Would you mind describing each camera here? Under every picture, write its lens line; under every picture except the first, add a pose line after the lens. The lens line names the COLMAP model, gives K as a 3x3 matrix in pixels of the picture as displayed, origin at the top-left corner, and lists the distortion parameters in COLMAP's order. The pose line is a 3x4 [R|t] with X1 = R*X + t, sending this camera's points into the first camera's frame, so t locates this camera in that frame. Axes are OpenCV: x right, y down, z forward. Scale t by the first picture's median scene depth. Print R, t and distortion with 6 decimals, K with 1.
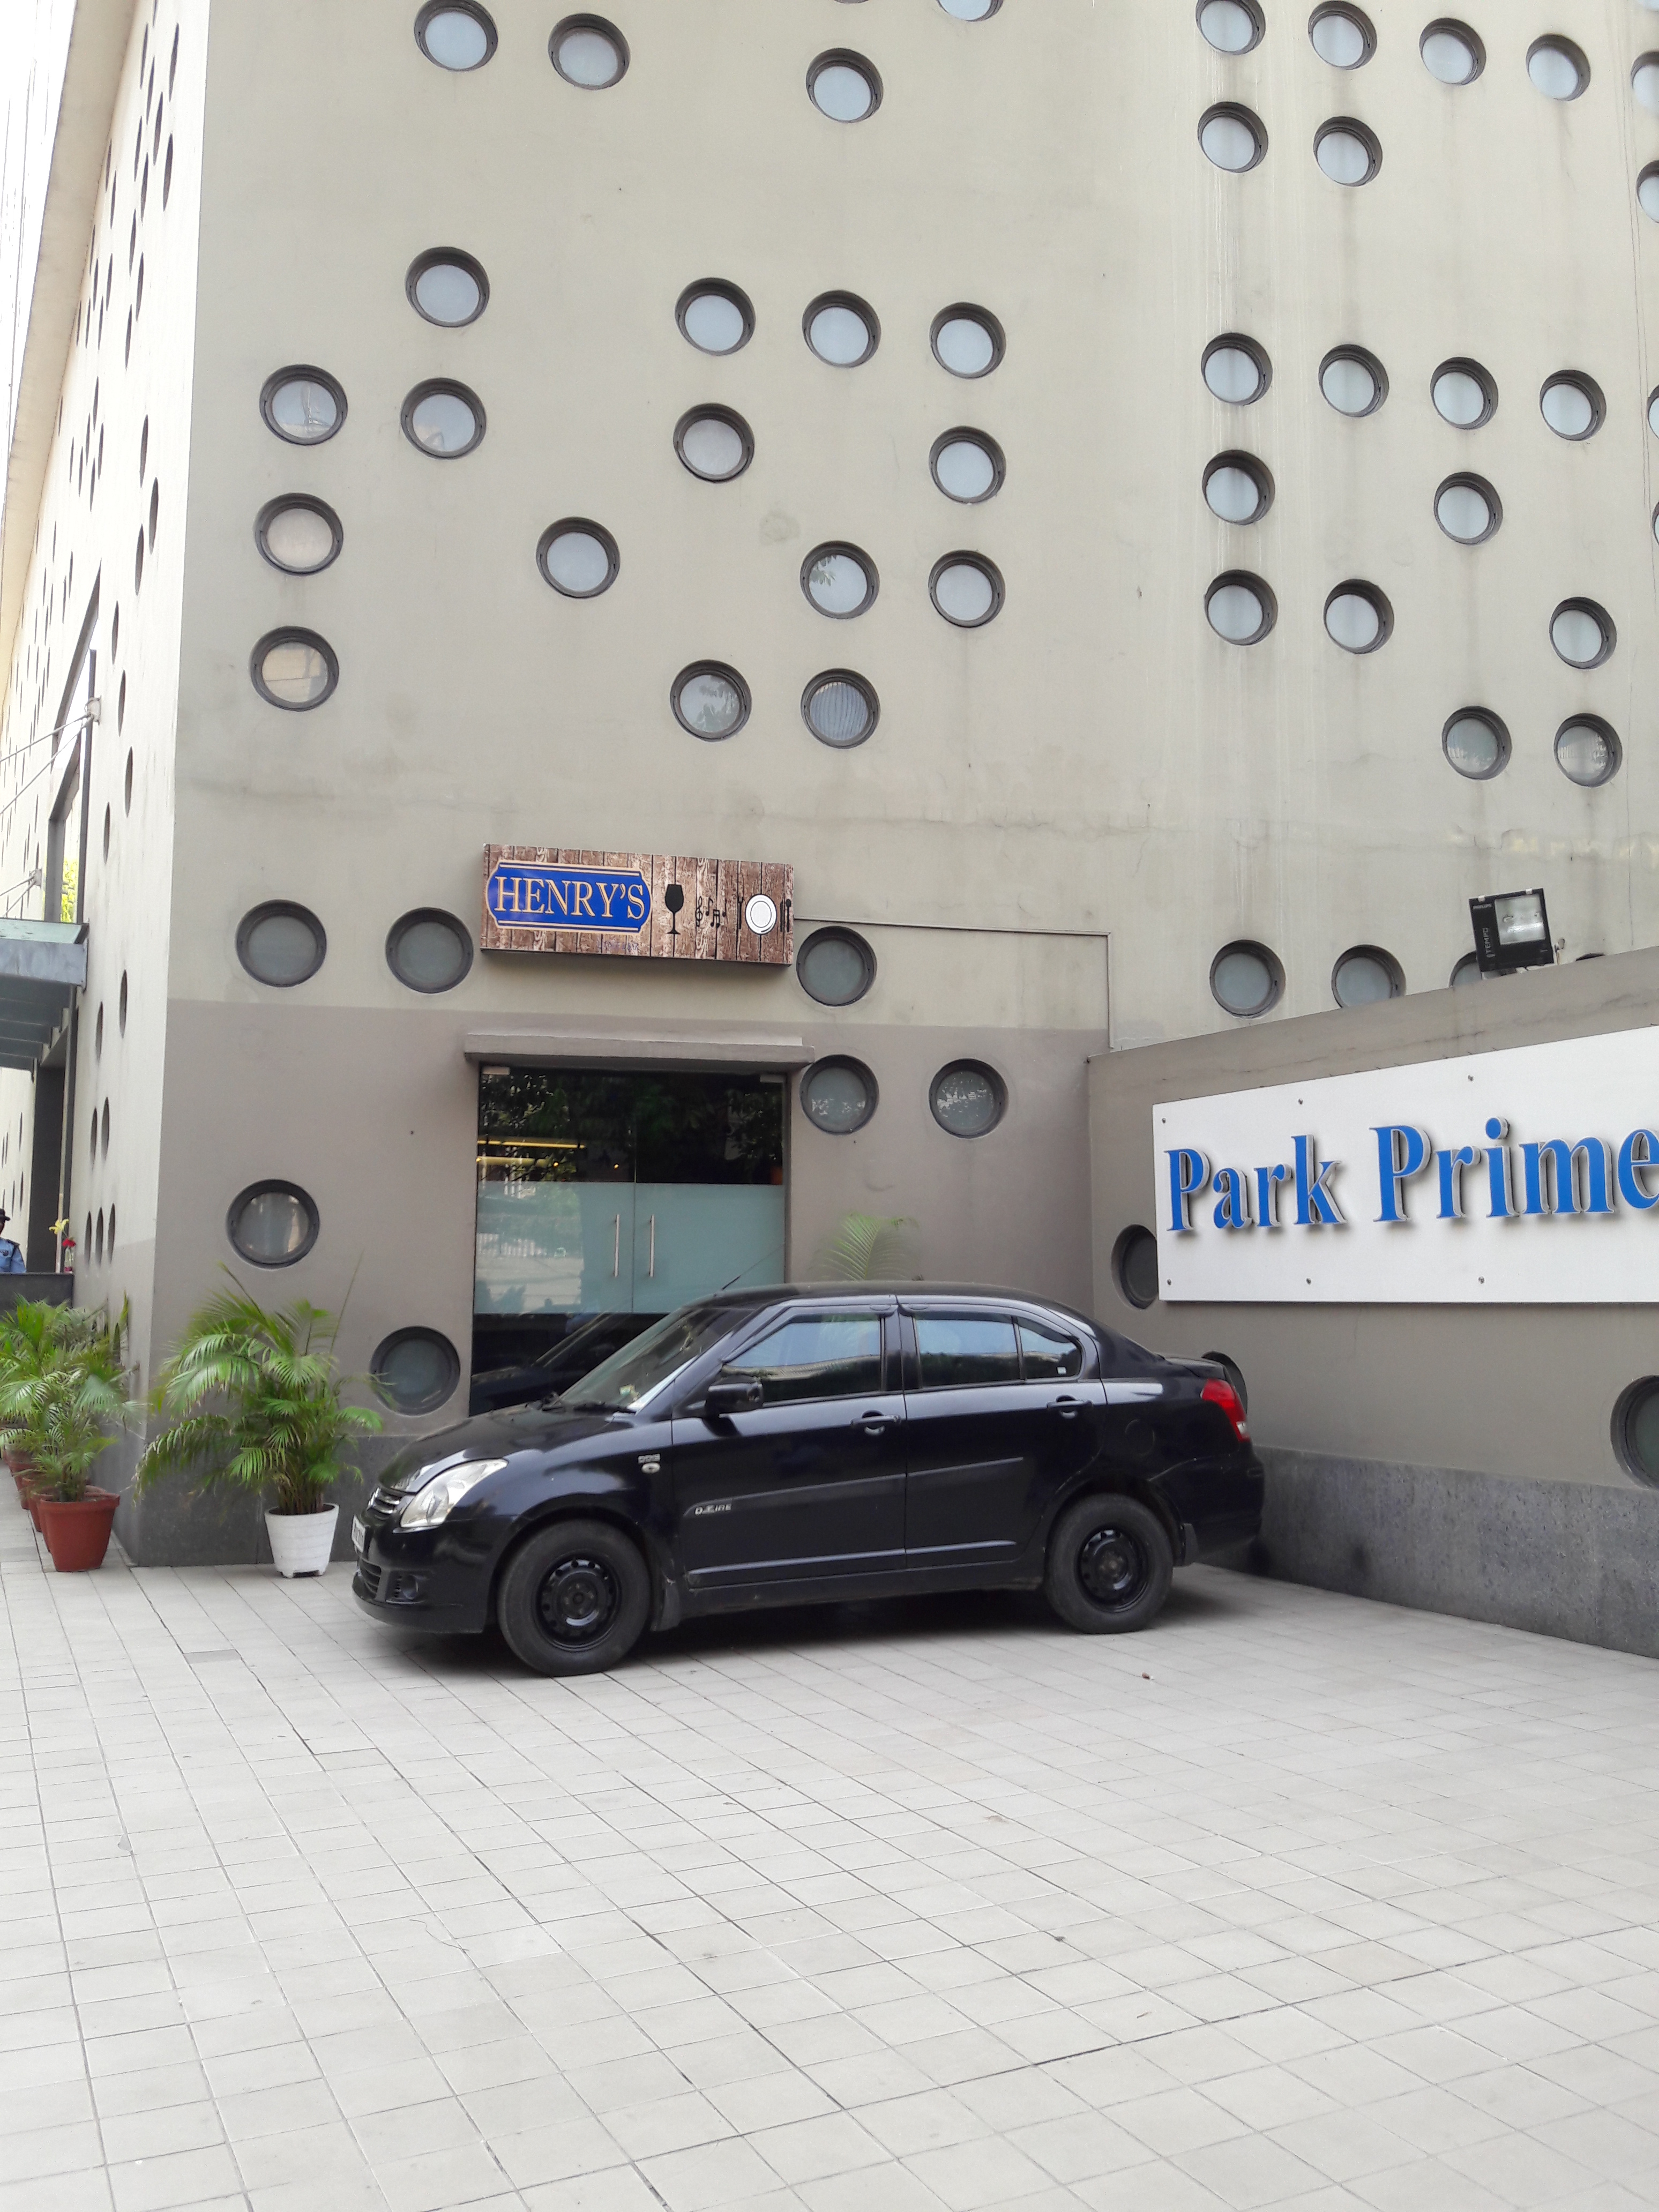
lens RADIAL K [[1796.3, 0, 829.5], [0, 1796.3, 1106.0], [0, 0, 1]] dist [0.153994, -0.240036]
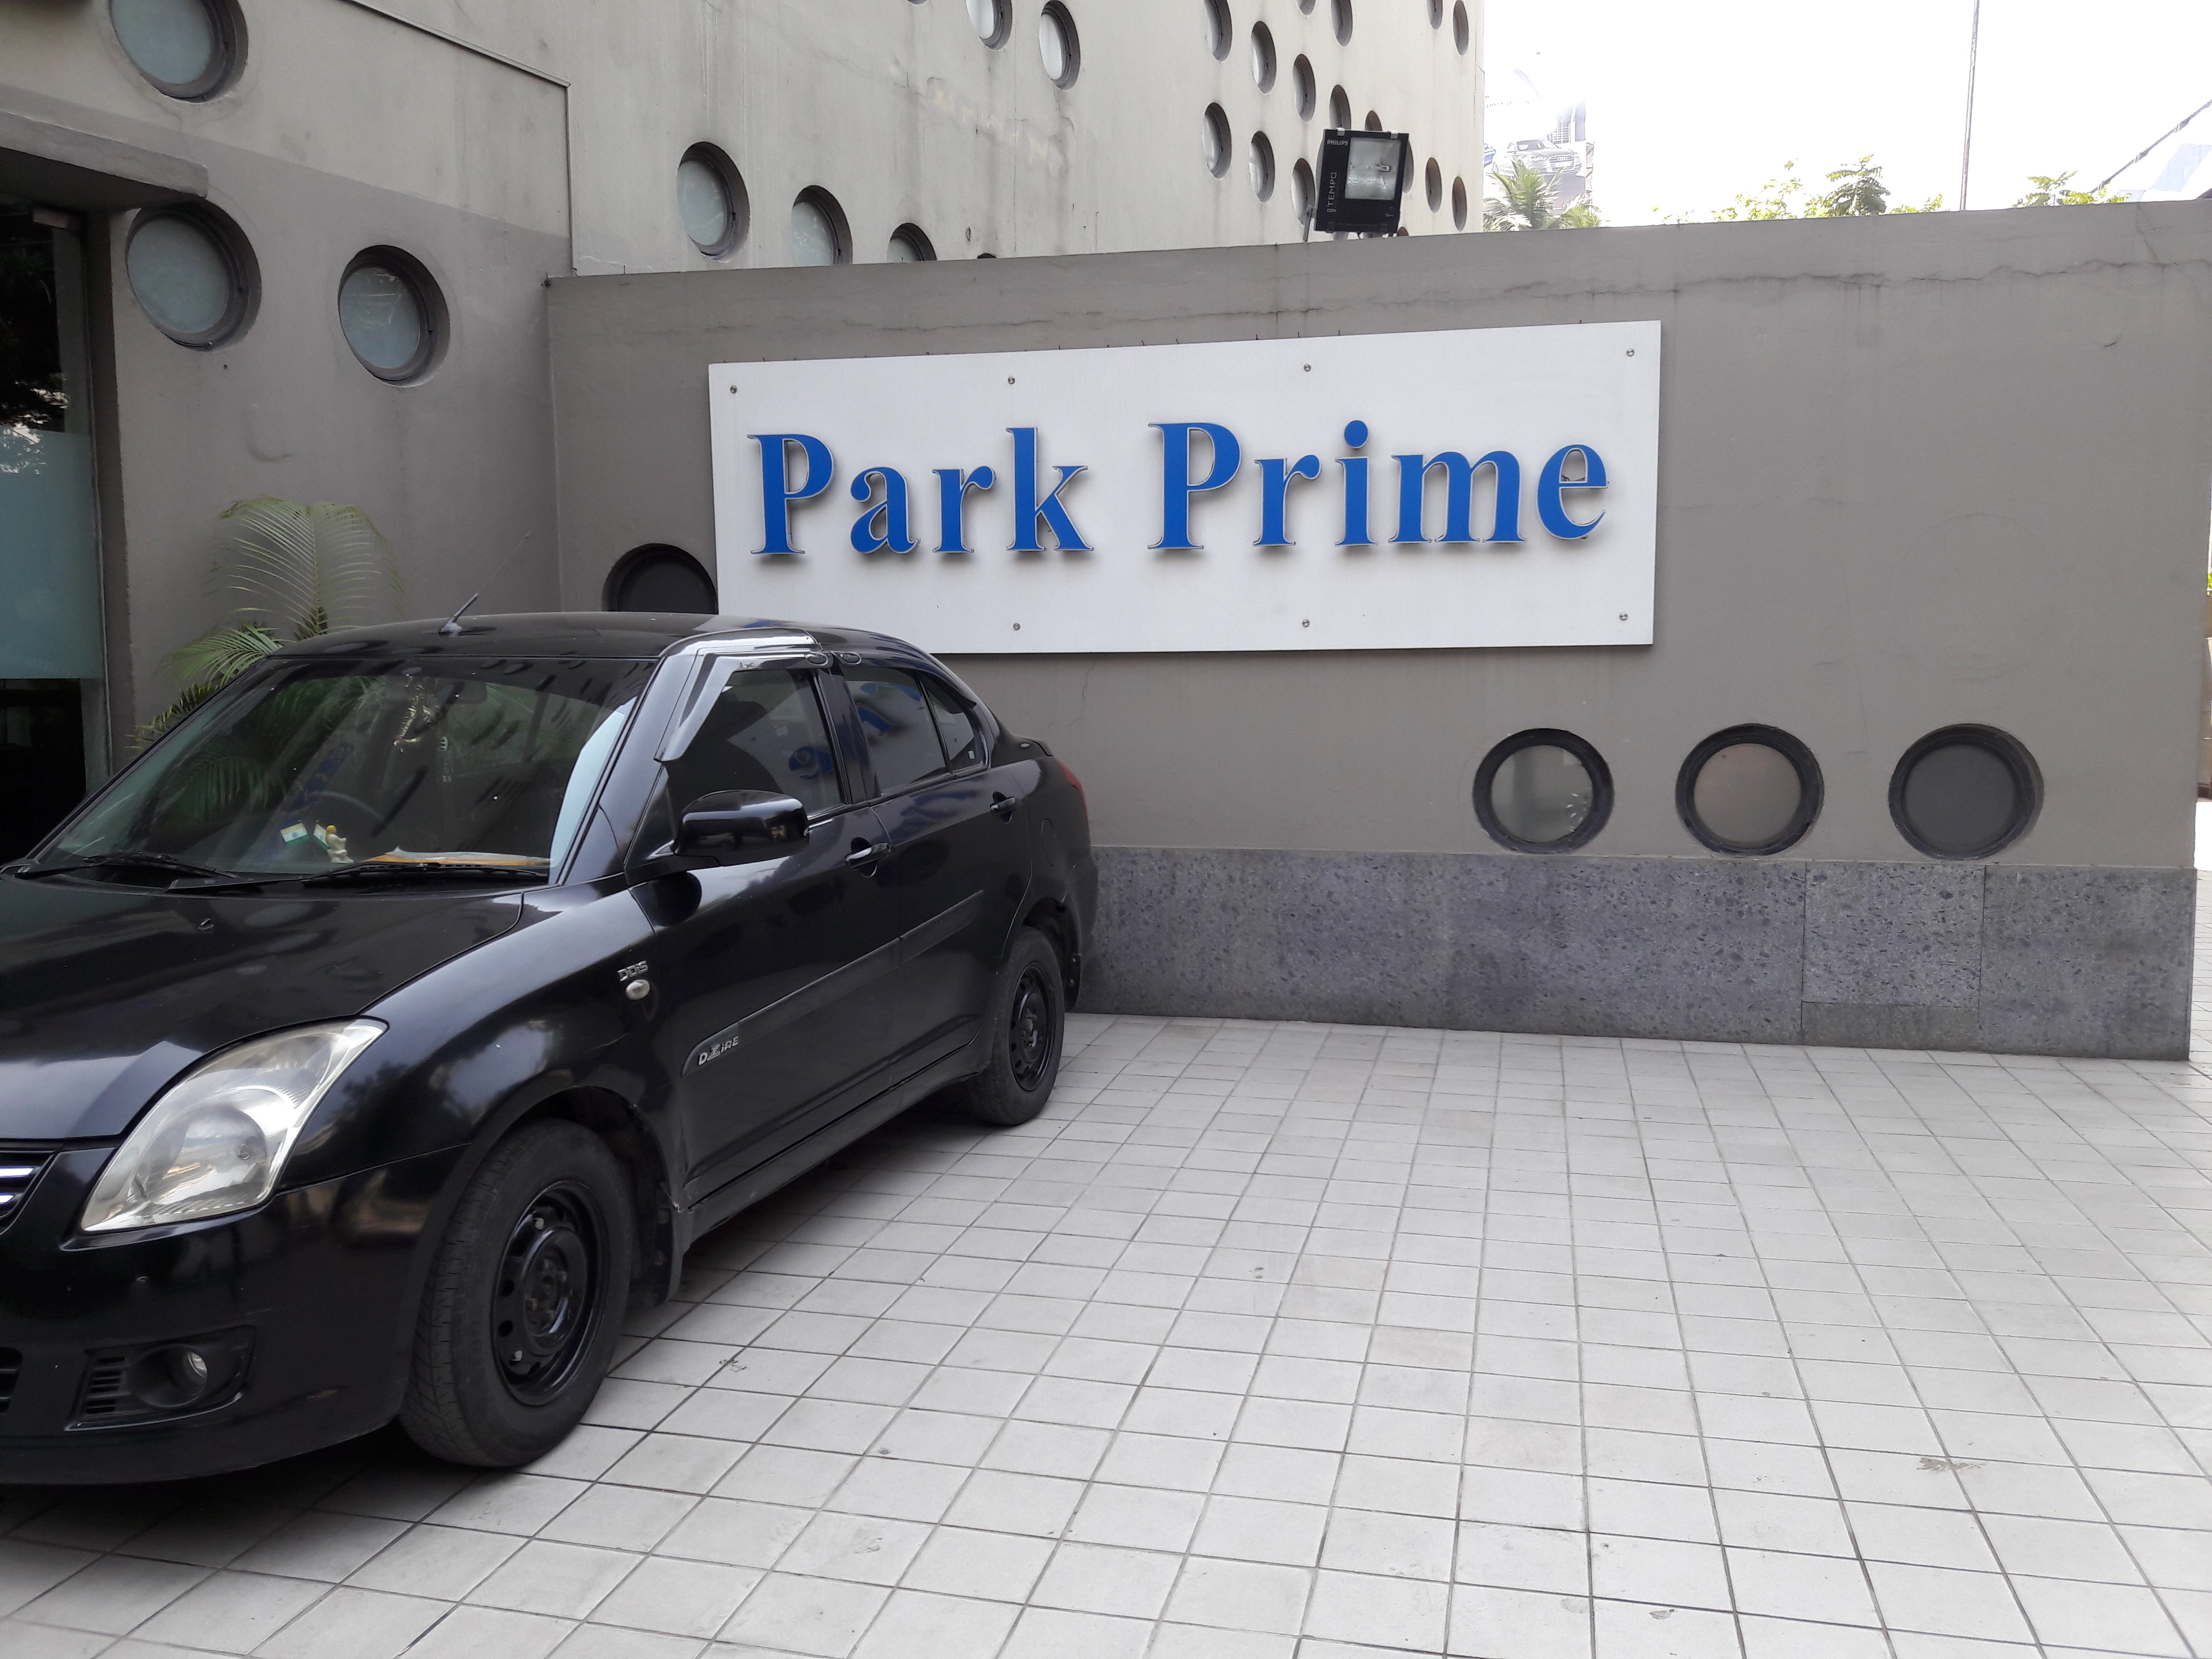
lens RADIAL K [[1796.3, 0, 1106.0], [0, 1796.3, 829.5], [0, 0, 1]] dist [0.153994, -0.240036]
pose [[0.652802, -0.069686, 0.754317, -0.315473], [-0.078709, 0.984131, 0.159034, 0.063368], [-0.753429, -0.163189, 0.636957, 0.520693]]
